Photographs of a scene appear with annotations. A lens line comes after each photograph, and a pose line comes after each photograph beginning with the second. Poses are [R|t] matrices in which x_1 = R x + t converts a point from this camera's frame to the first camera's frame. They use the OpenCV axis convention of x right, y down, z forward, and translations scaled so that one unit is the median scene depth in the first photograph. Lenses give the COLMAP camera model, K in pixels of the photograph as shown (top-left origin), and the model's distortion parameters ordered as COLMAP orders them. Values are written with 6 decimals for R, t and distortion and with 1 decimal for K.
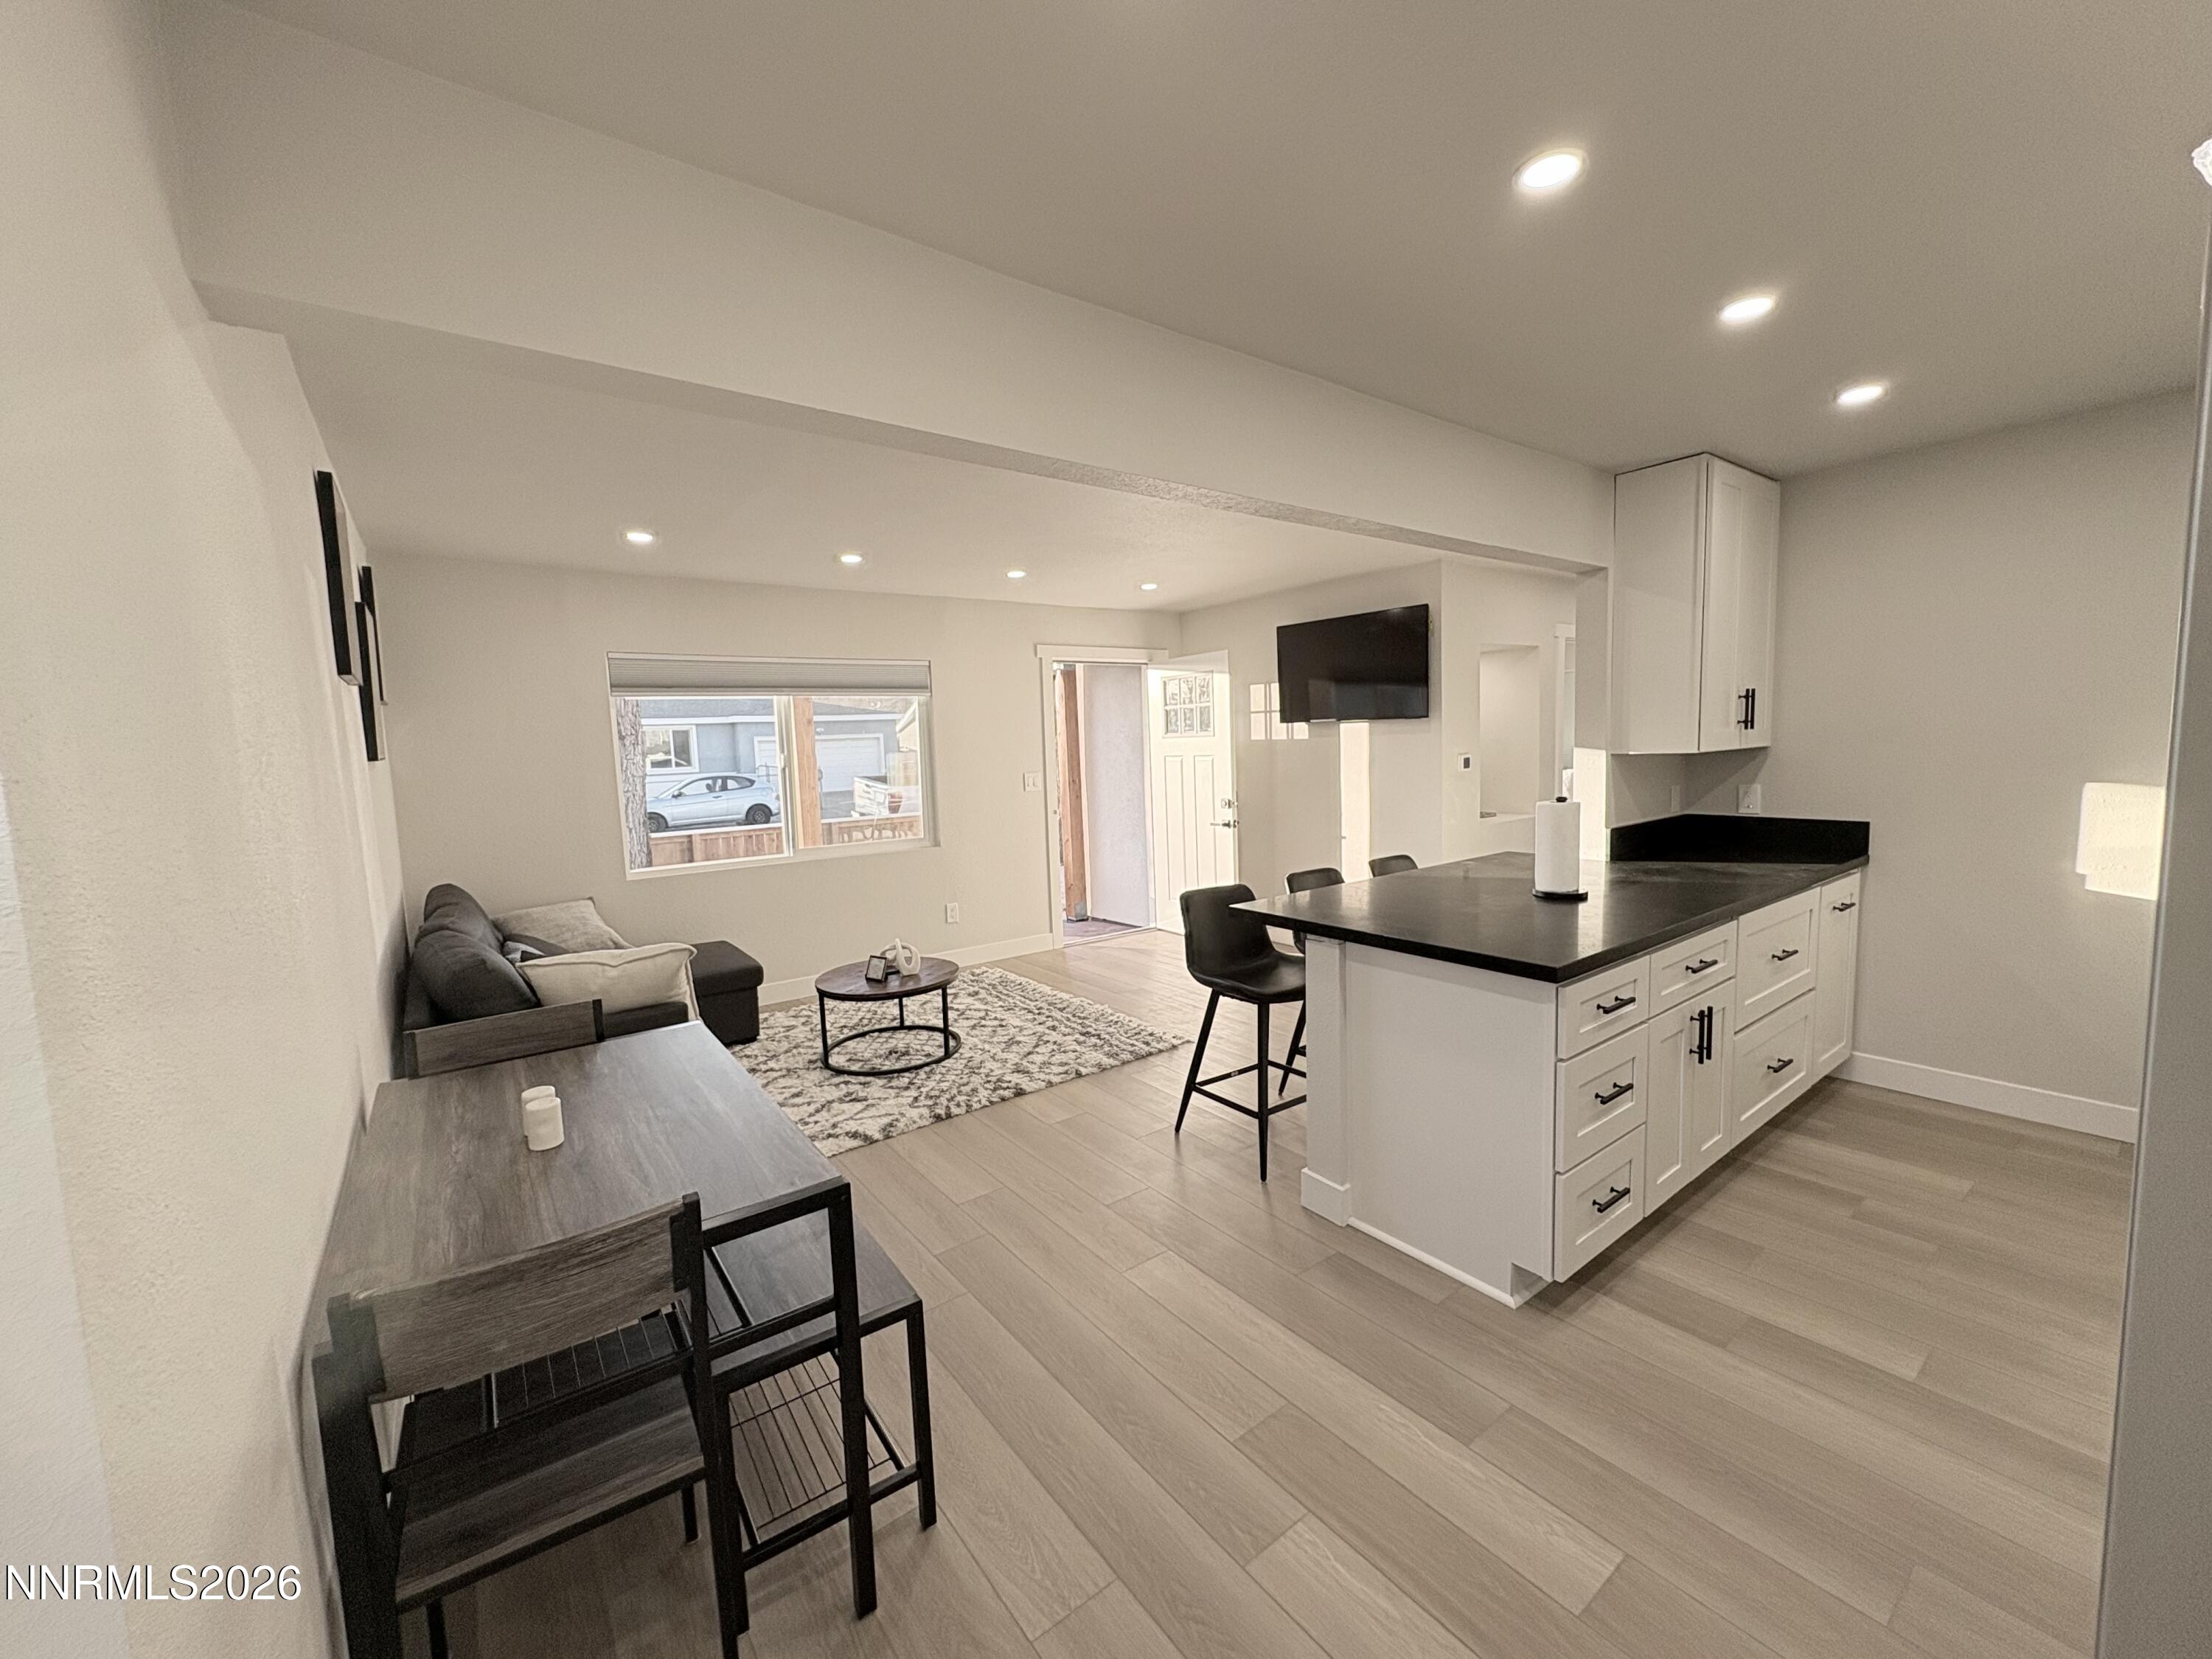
lens RADIAL K [[882.5, 0, 1105.9], [0, 882.5, 830.4], [0, 0, 1]] dist [0.000416, 0.000085]
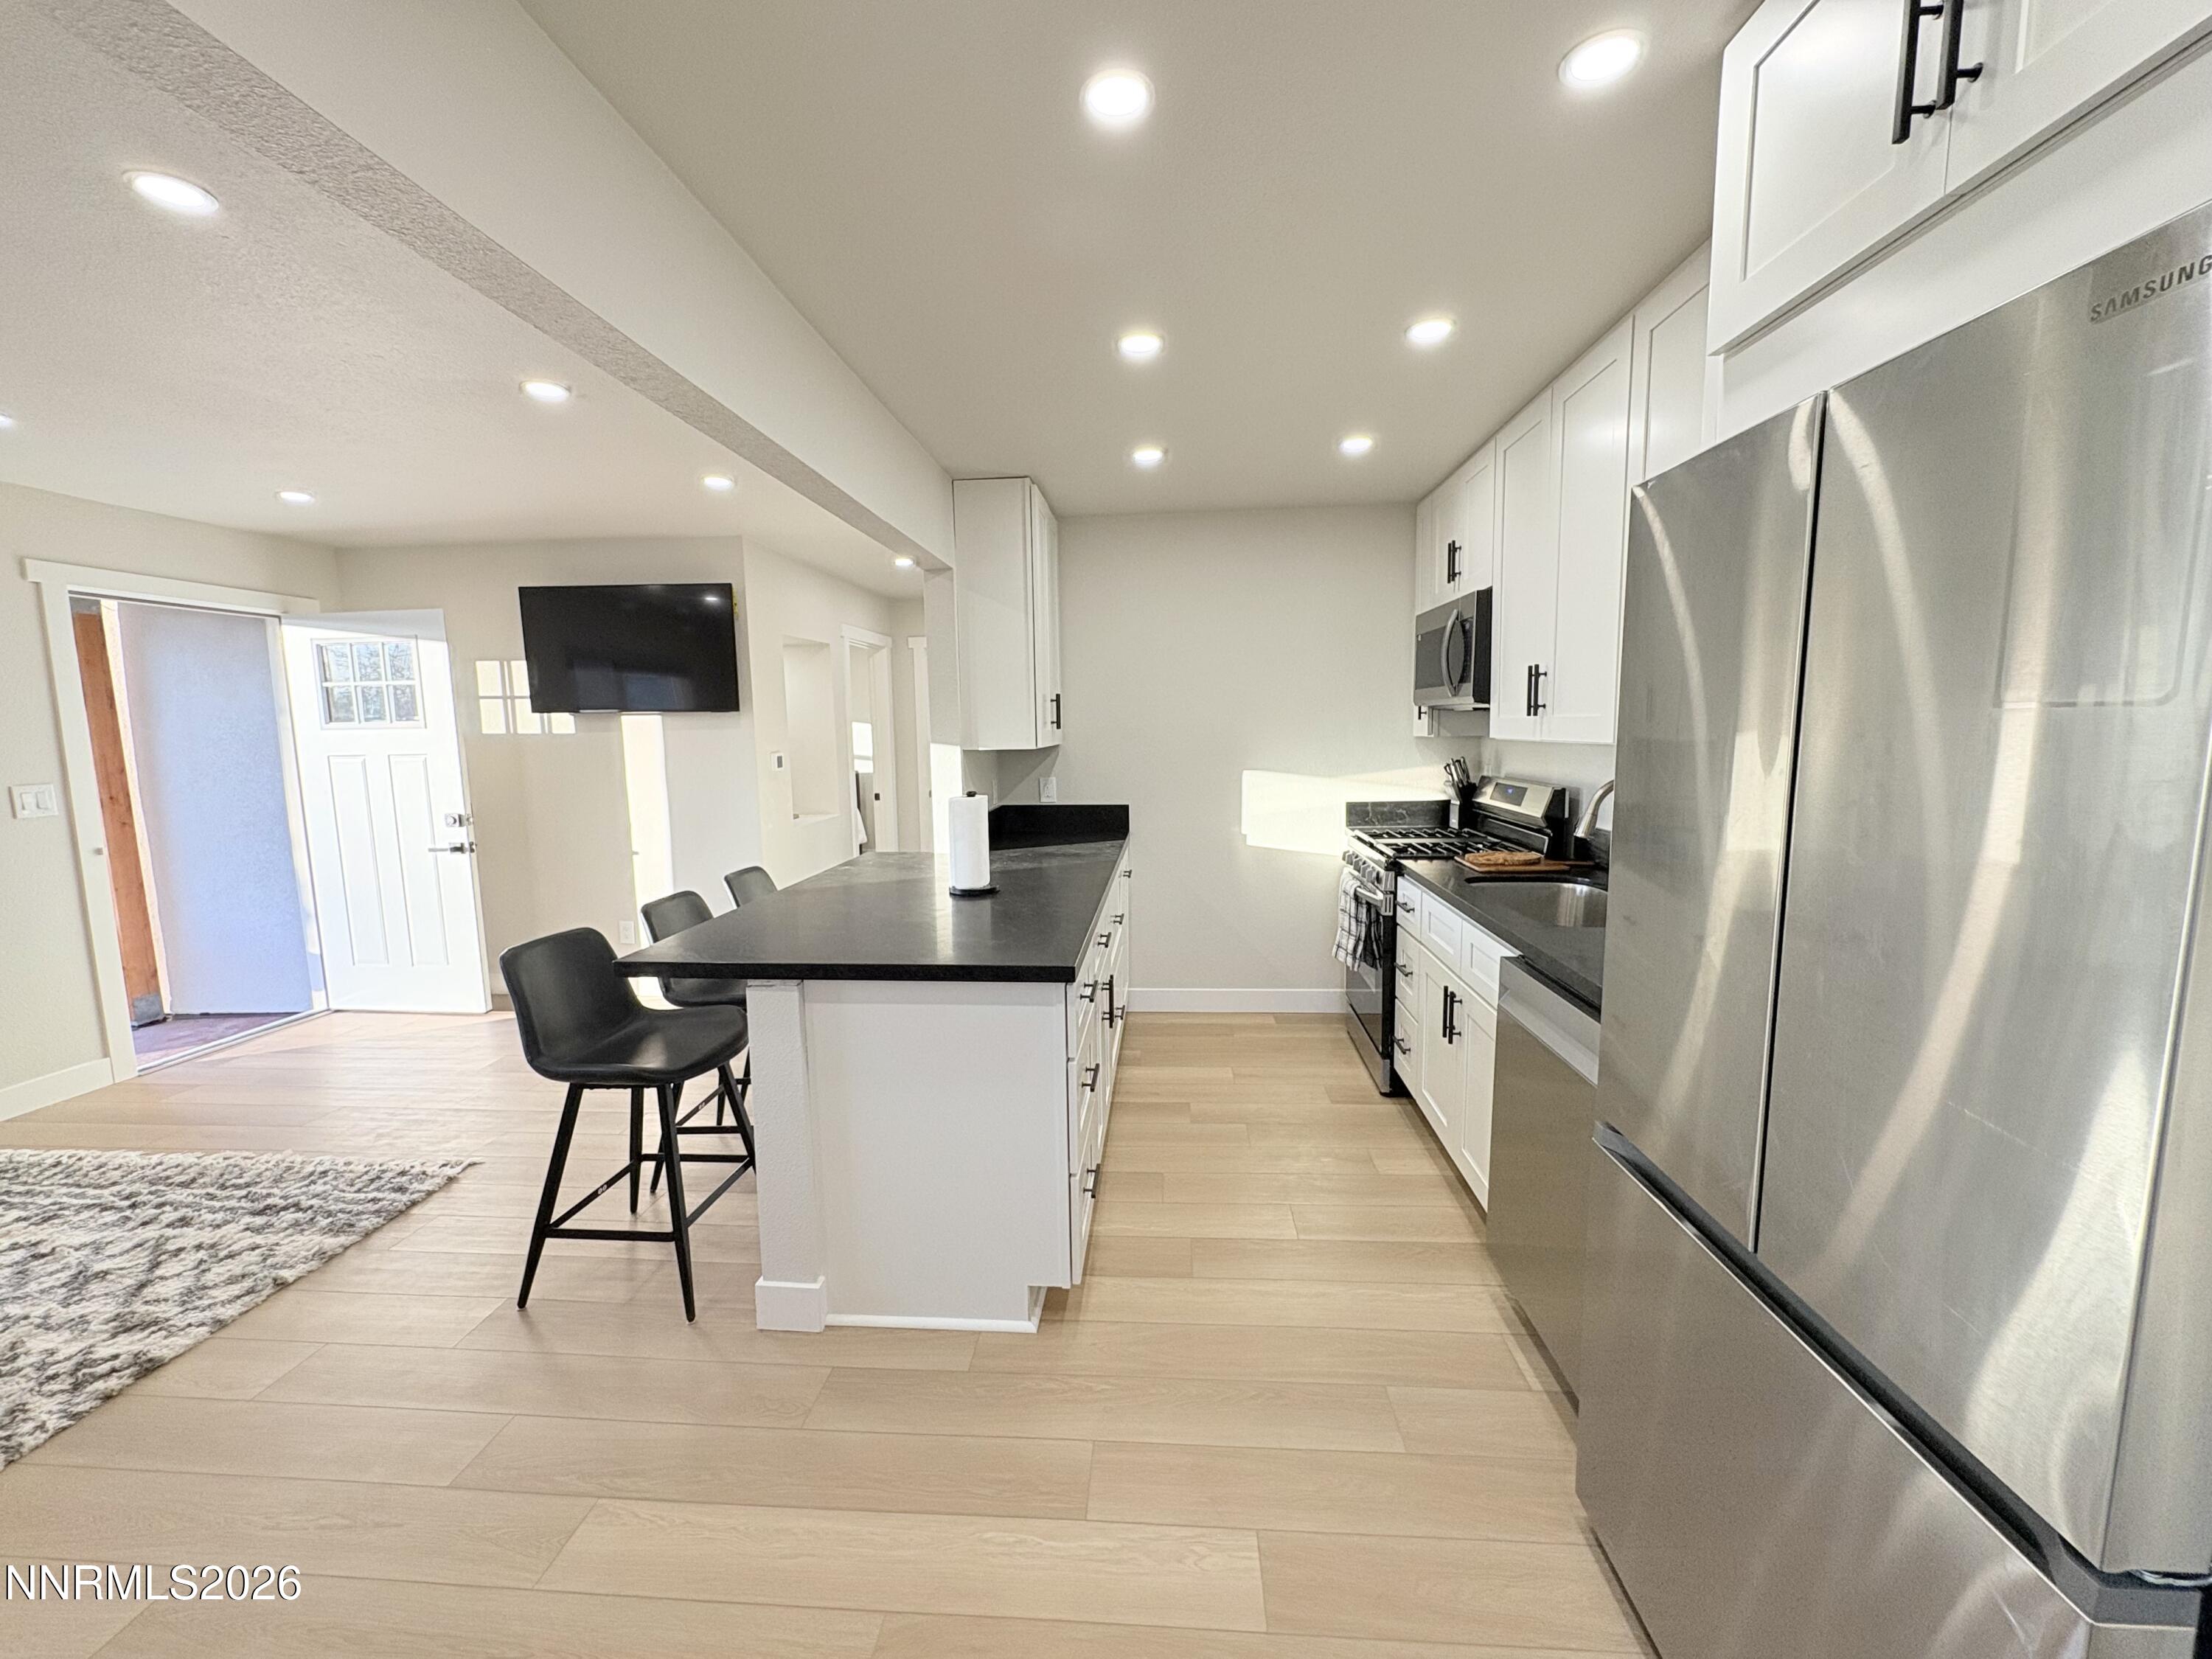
lens RADIAL K [[882.5, 0, 1103.0], [0, 882.5, 830.7], [0, 0, 1]] dist [0.000416, 0.000085]
pose [[0.655758, -0.065087, 0.752160, -0.093472], [0.068089, 0.997316, 0.026939, -0.007898], [-0.751895, 0.033548, 0.658429, 0.174471]]
